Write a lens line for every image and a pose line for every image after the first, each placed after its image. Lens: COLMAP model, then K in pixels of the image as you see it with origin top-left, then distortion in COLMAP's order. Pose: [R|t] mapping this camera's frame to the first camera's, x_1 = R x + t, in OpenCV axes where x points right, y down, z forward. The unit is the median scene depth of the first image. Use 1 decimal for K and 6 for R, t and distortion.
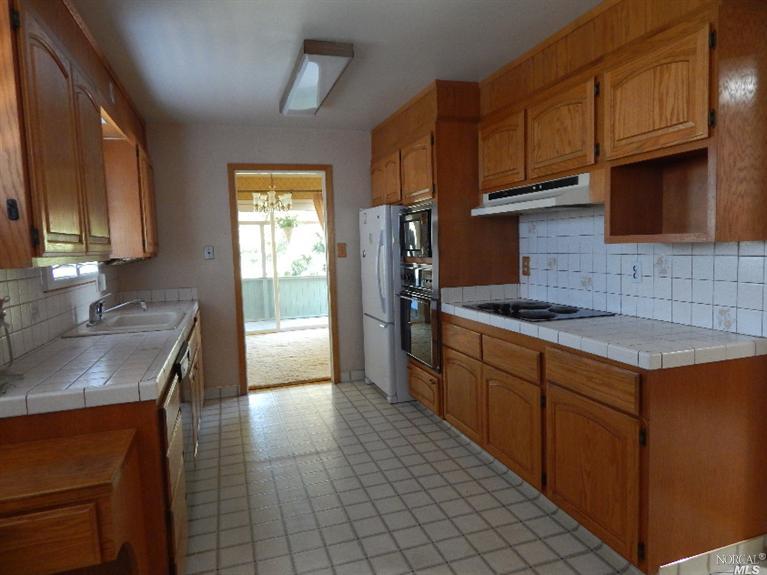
lens RADIAL K [[501.7, 0, 386.0], [0, 501.7, 284.7], [0, 0, 1]] dist [-0.001458, -0.005630]
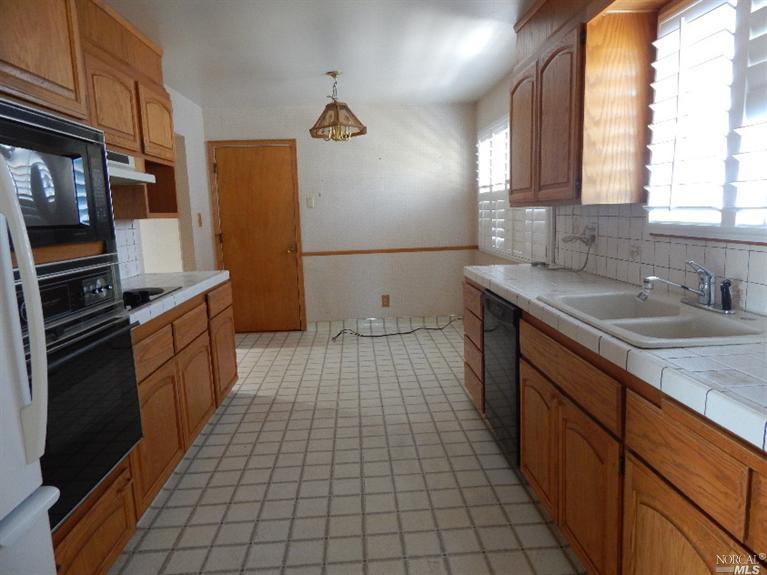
lens RADIAL K [[501.7, 0, 386.0], [0, 501.7, 284.7], [0, 0, 1]] dist [-0.001458, -0.005630]
pose [[-0.966373, 0.028122, 0.255600, -0.429626], [0.084597, 0.973439, 0.212744, -0.130012], [-0.242829, 0.227213, -0.943085, 1.948361]]
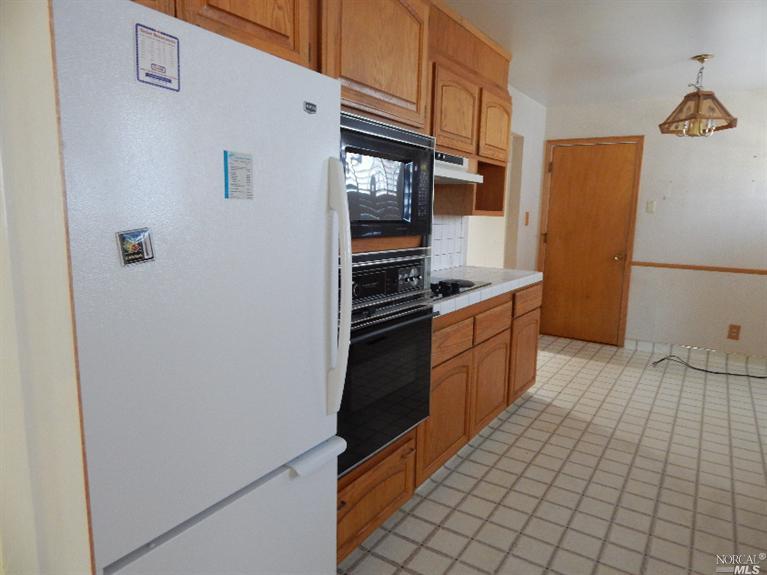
lens RADIAL K [[501.7, 0, 386.0], [0, 501.7, 284.7], [0, 0, 1]] dist [-0.001458, -0.005630]
pose [[-0.626612, -0.096952, 0.773277, -0.450982], [0.058678, 0.983546, 0.170864, -0.135966], [-0.777119, 0.152440, -0.610613, 1.908270]]
